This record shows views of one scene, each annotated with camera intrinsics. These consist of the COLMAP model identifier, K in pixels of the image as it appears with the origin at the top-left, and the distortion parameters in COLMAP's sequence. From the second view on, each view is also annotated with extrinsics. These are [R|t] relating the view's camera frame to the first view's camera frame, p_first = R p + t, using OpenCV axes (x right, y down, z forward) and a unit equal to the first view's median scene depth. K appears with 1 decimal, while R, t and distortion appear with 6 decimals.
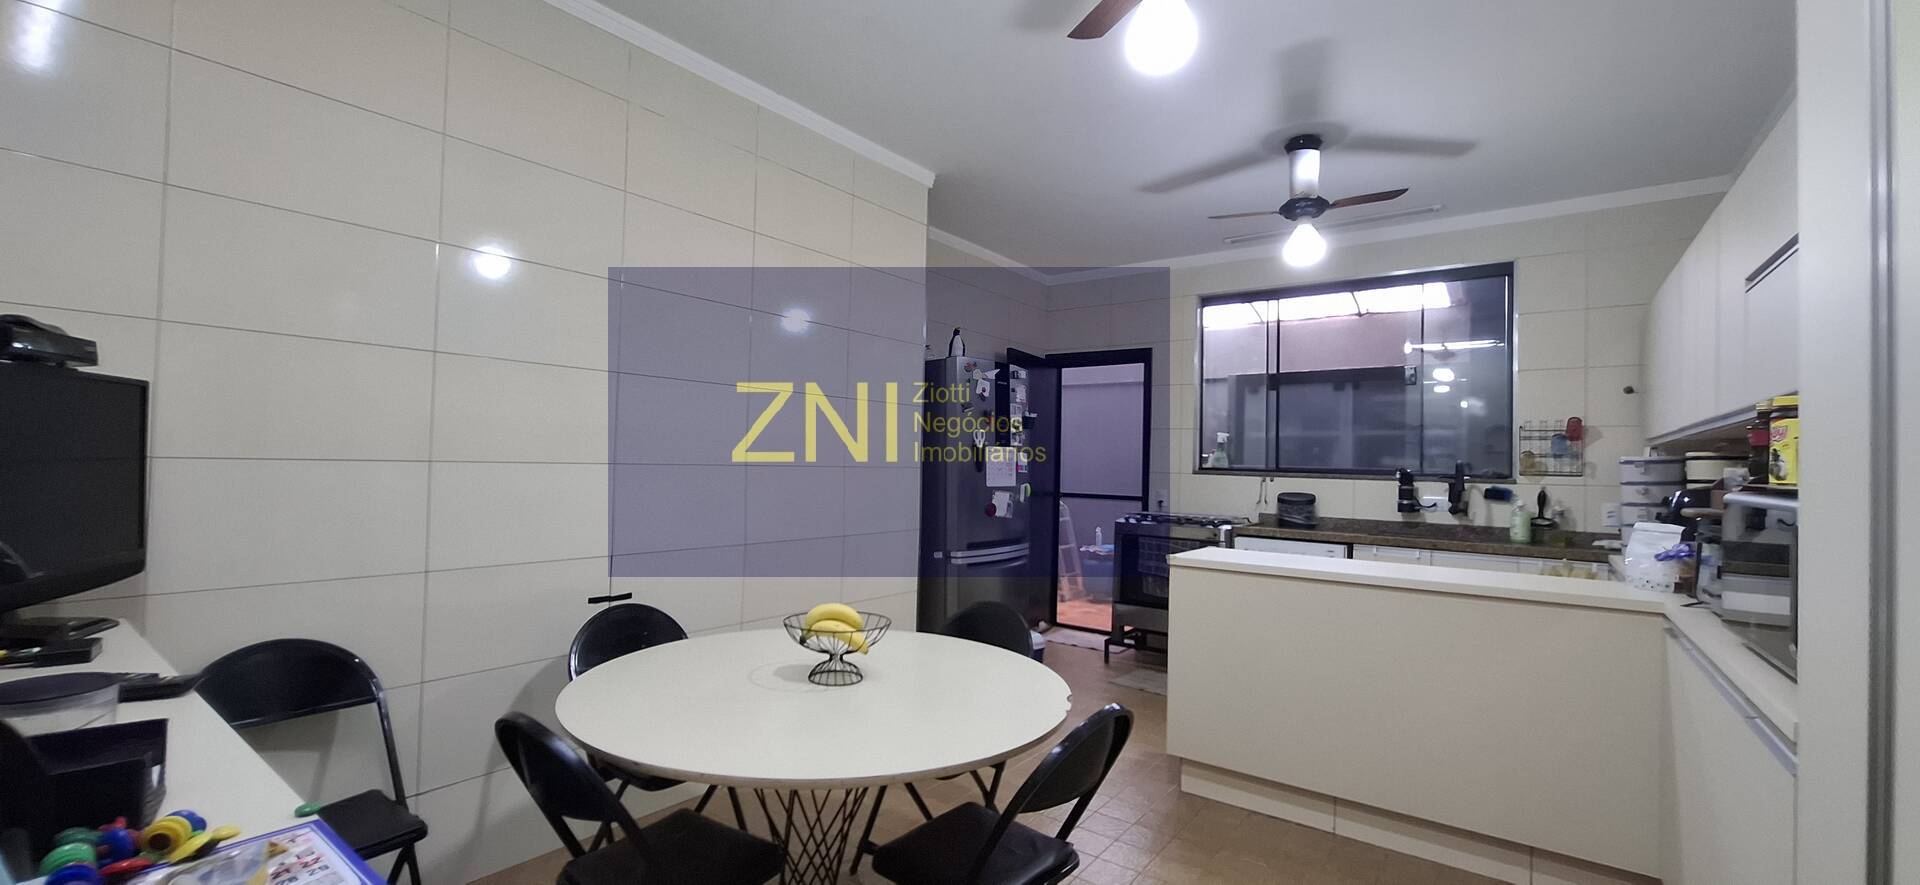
lens RADIAL K [[762.1, 0, 952.5], [0, 762.1, 448.7], [0, 0, 1]] dist [-0.012250, 0.005333]
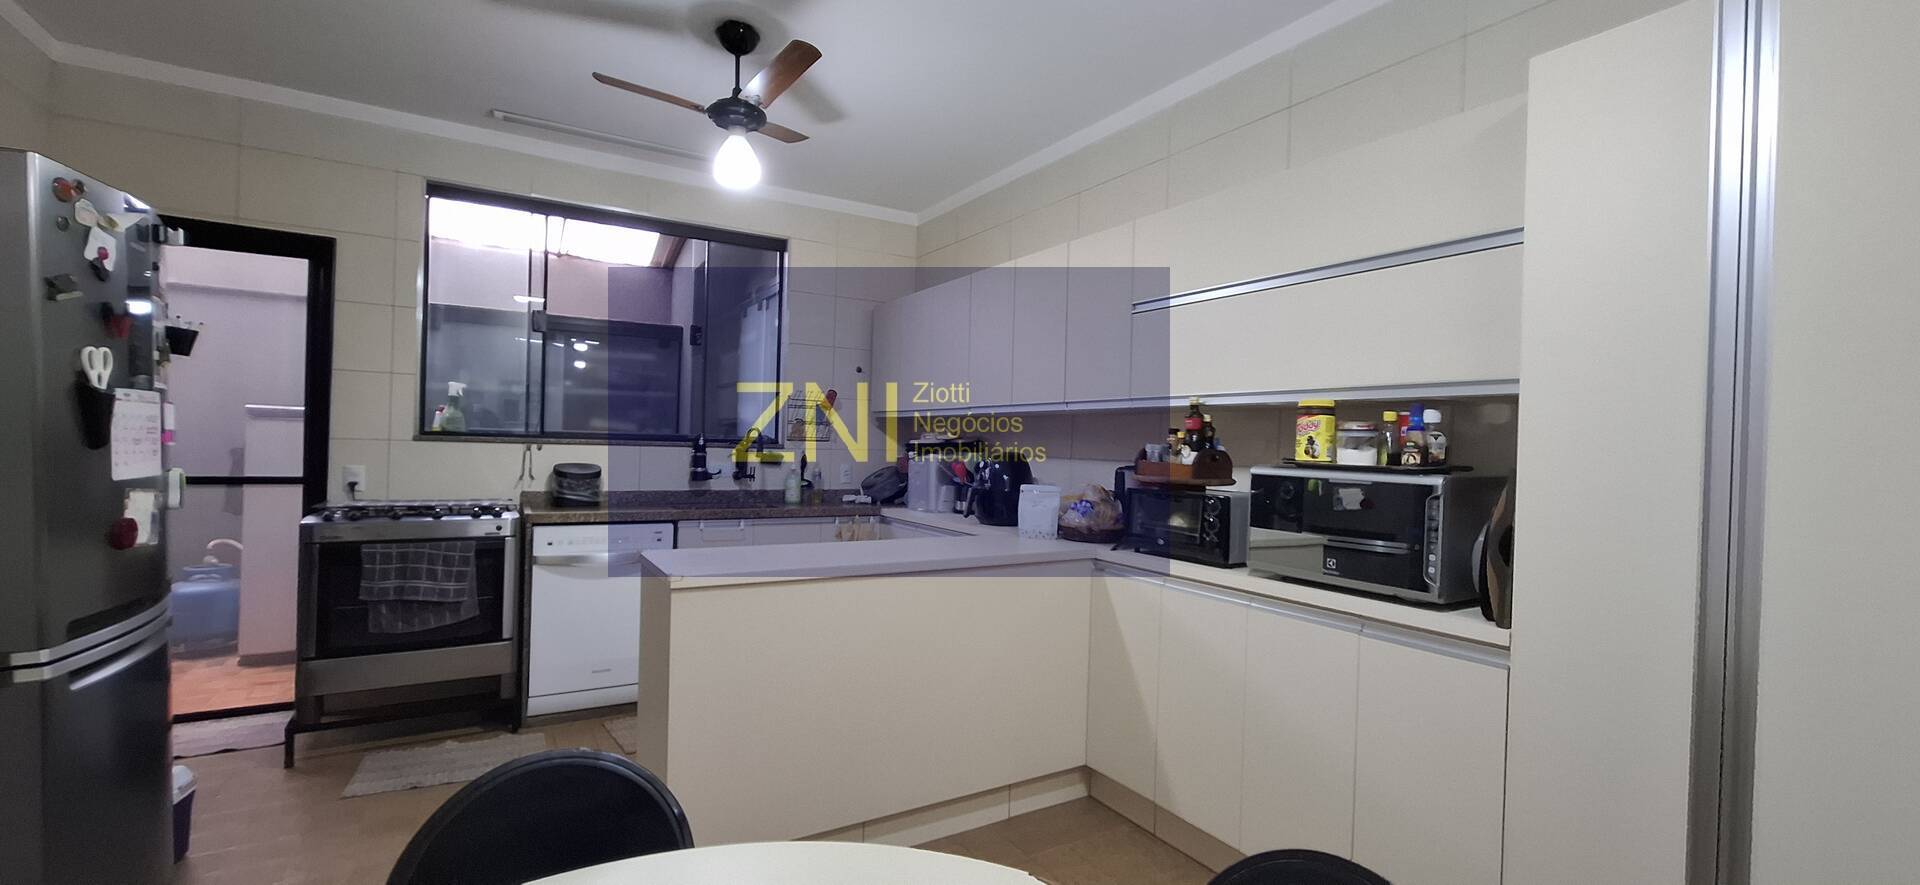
lens RADIAL K [[762.1, 0, 952.5], [0, 762.1, 448.7], [0, 0, 1]] dist [-0.012250, 0.005333]
pose [[0.371179, -0.019740, 0.928351, -0.154867], [-0.034495, 0.998791, 0.035030, 0.000210], [-0.927920, -0.045026, 0.370049, 0.351336]]
